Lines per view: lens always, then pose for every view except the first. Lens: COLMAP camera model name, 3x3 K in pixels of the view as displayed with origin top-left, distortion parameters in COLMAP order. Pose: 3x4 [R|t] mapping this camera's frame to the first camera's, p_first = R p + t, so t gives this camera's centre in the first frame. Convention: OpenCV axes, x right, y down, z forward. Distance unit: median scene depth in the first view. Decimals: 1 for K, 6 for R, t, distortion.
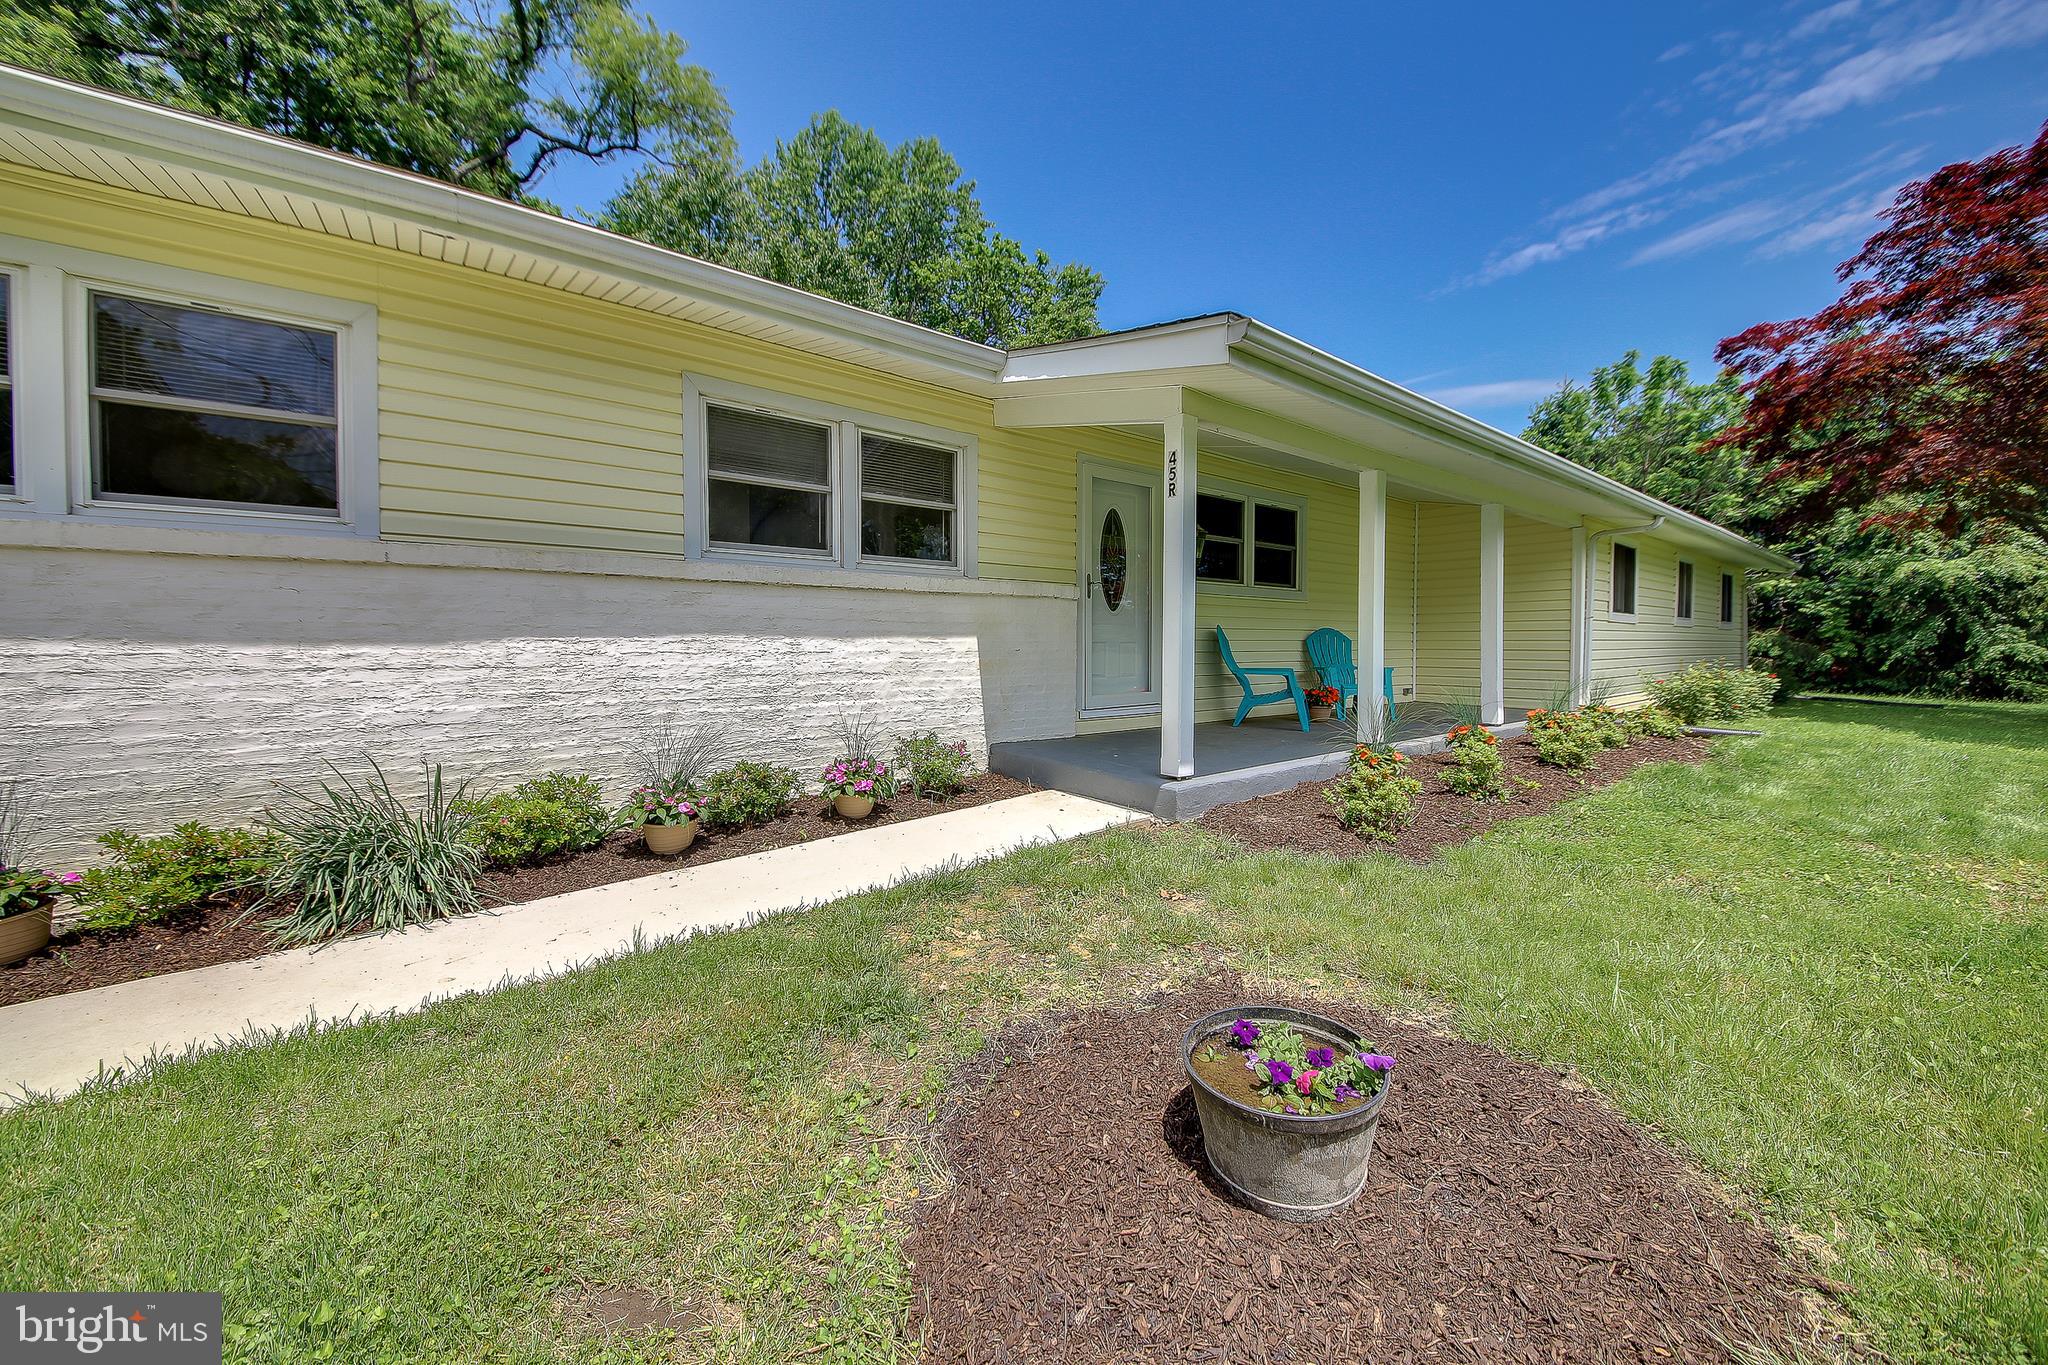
lens RADIAL K [[753.8, 0, 1029.3], [0, 753.8, 672.6], [0, 0, 1]] dist [0.000011, -0.005528]
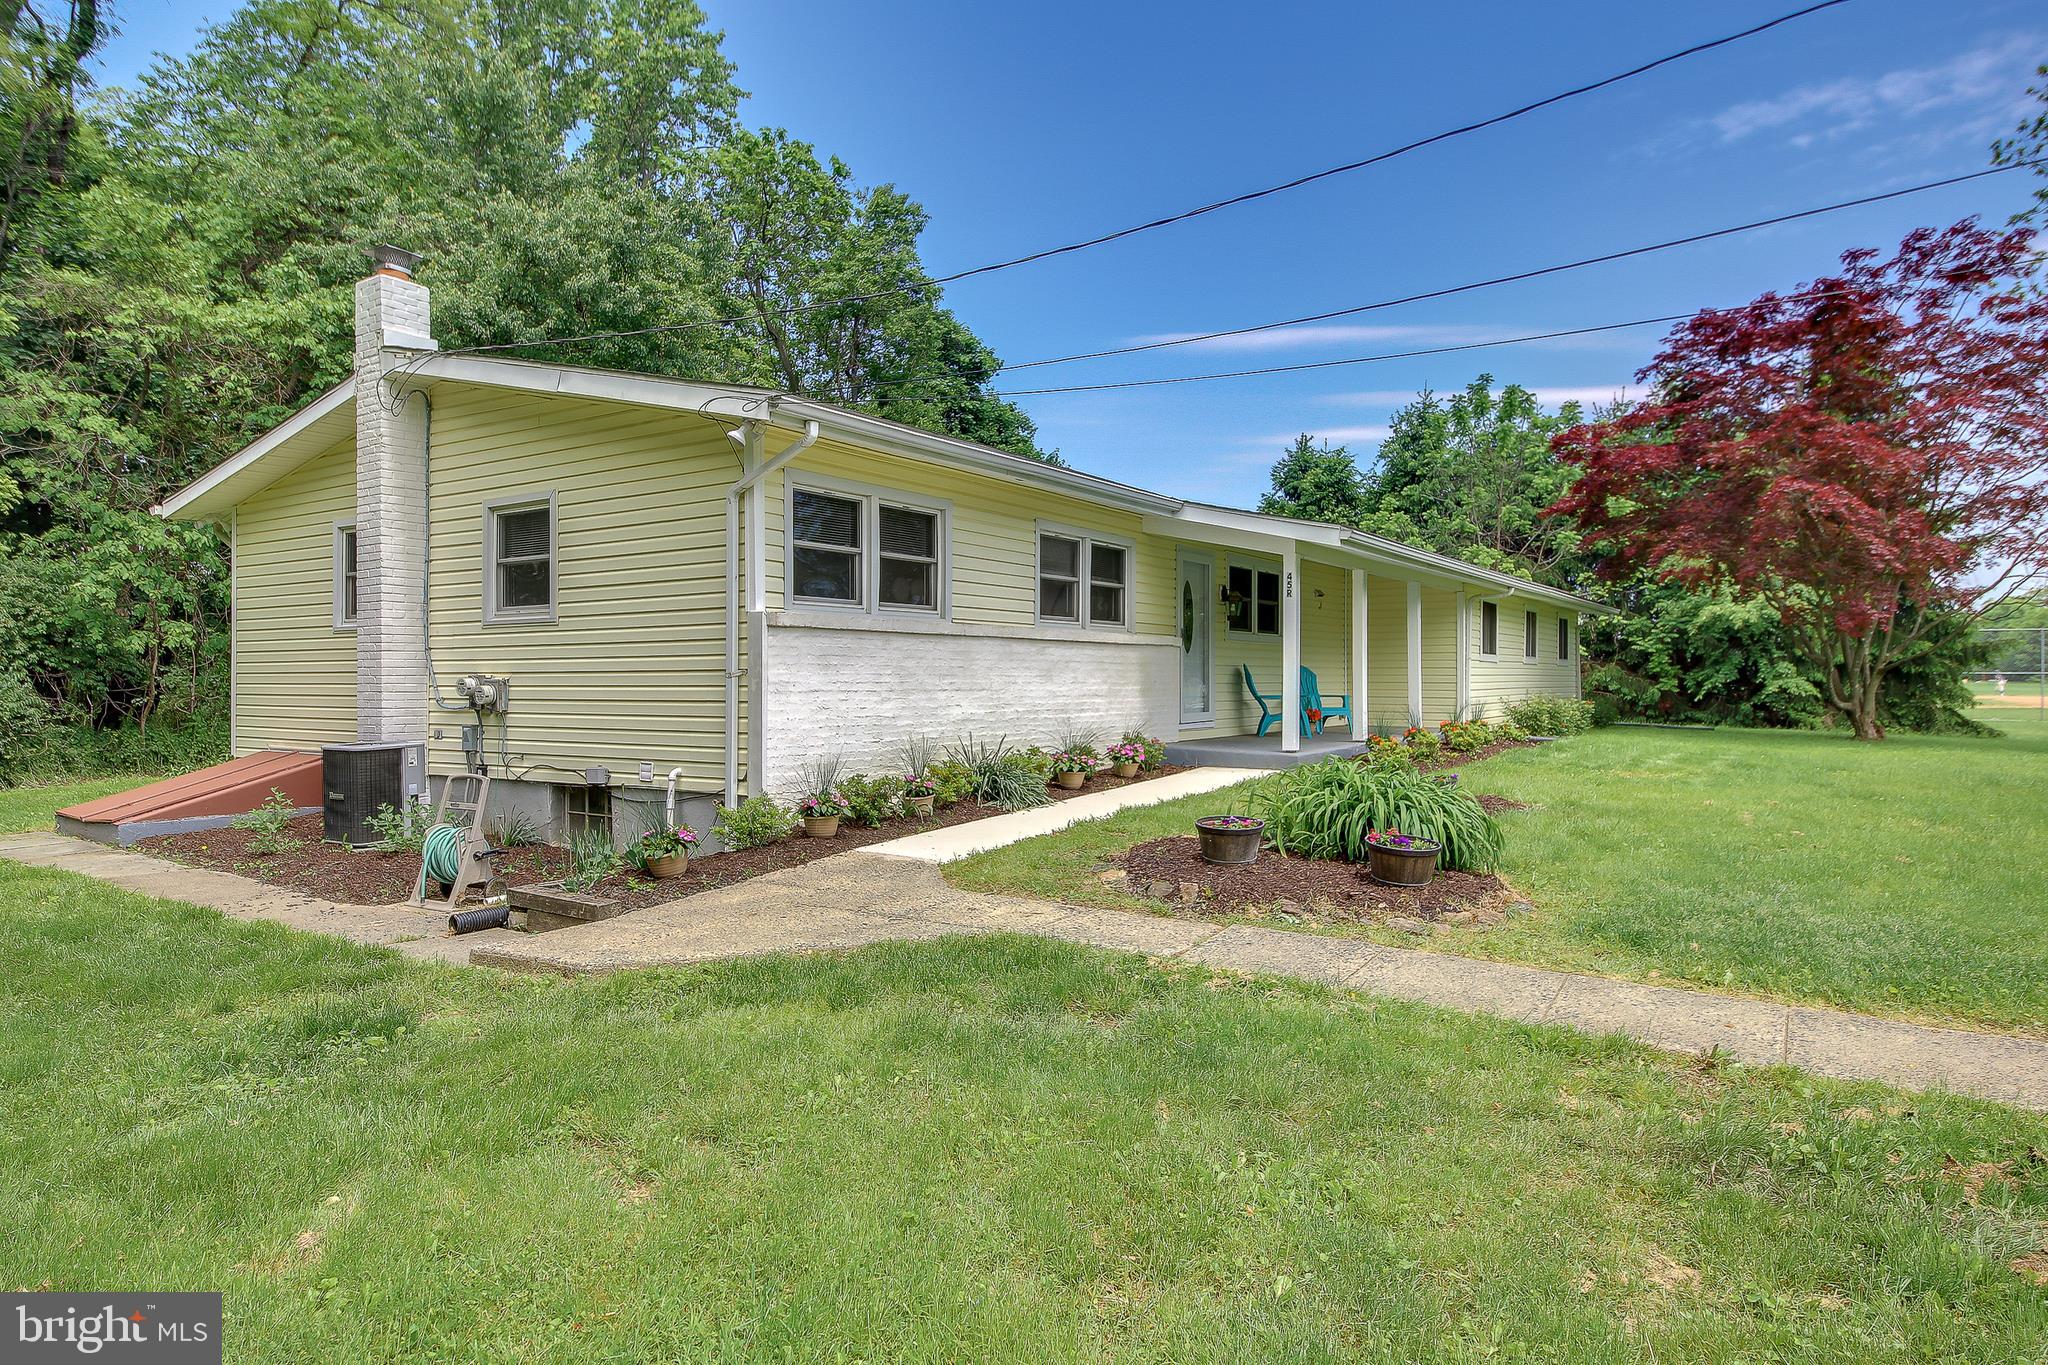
lens RADIAL K [[1122.4, 0, 1017.9], [0, 1122.4, 700.1], [0, 0, 1]] dist [0.031980, 0.000795]
pose [[0.959930, 0.001482, 0.280237, -0.570238], [0.001827, 0.999932, -0.011548, 0.022875], [-0.280235, 0.011597, 0.959862, -0.680990]]
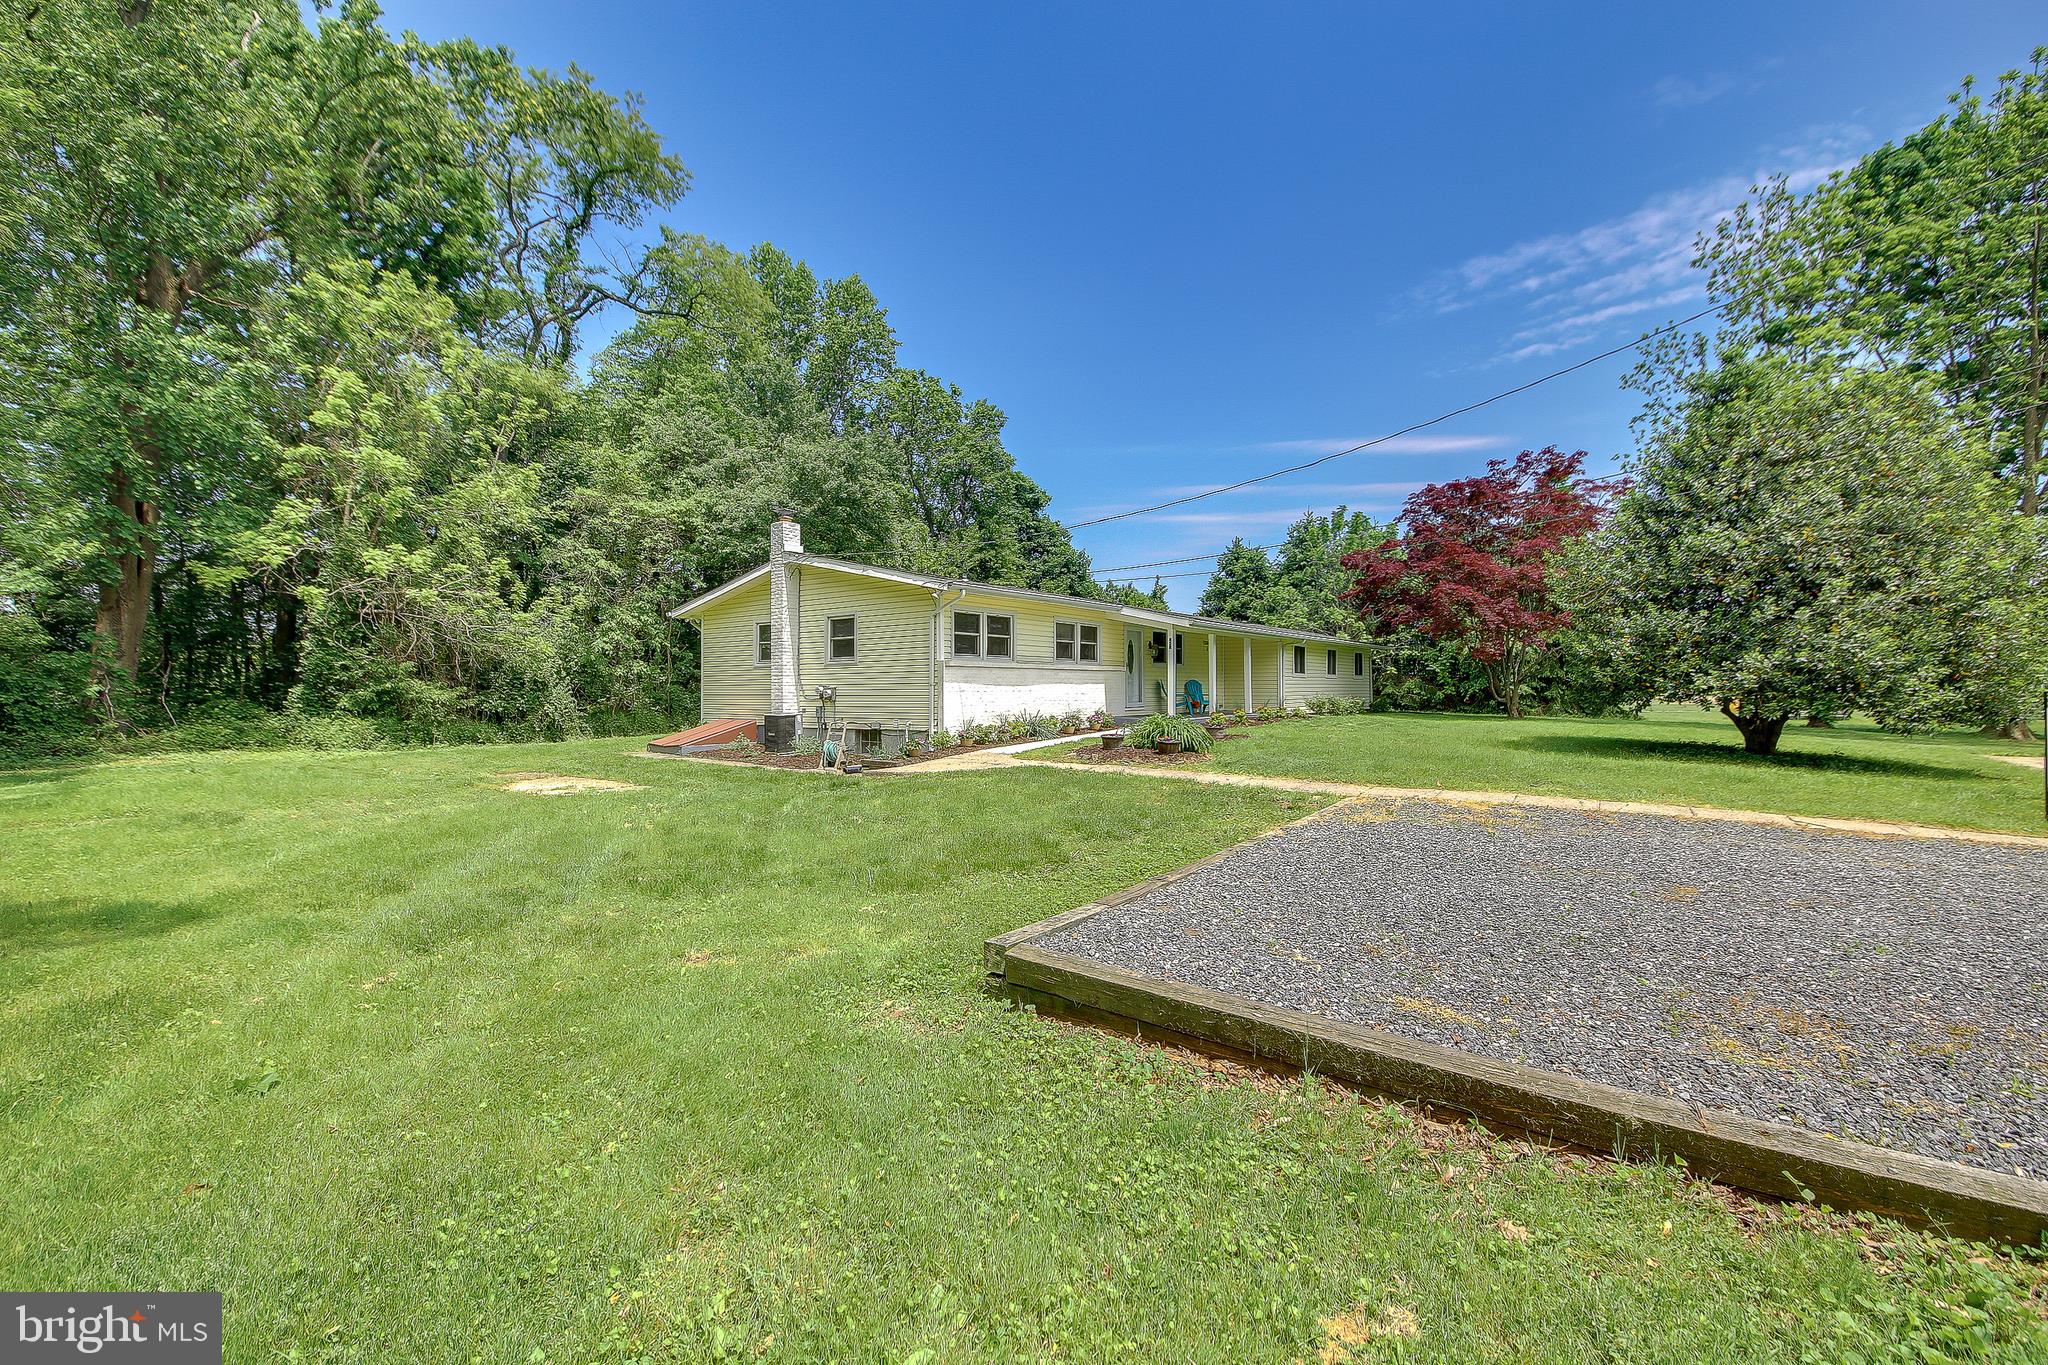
lens RADIAL K [[753.8, 0, 1017.3], [0, 753.8, 711.6], [0, 0, 1]] dist [0.000011, -0.005528]
pose [[0.976650, -0.003514, 0.214809, -0.698332], [0.003723, 0.999993, -0.000570, 0.048138], [-0.214805, 0.001356, 0.976656, -1.308836]]
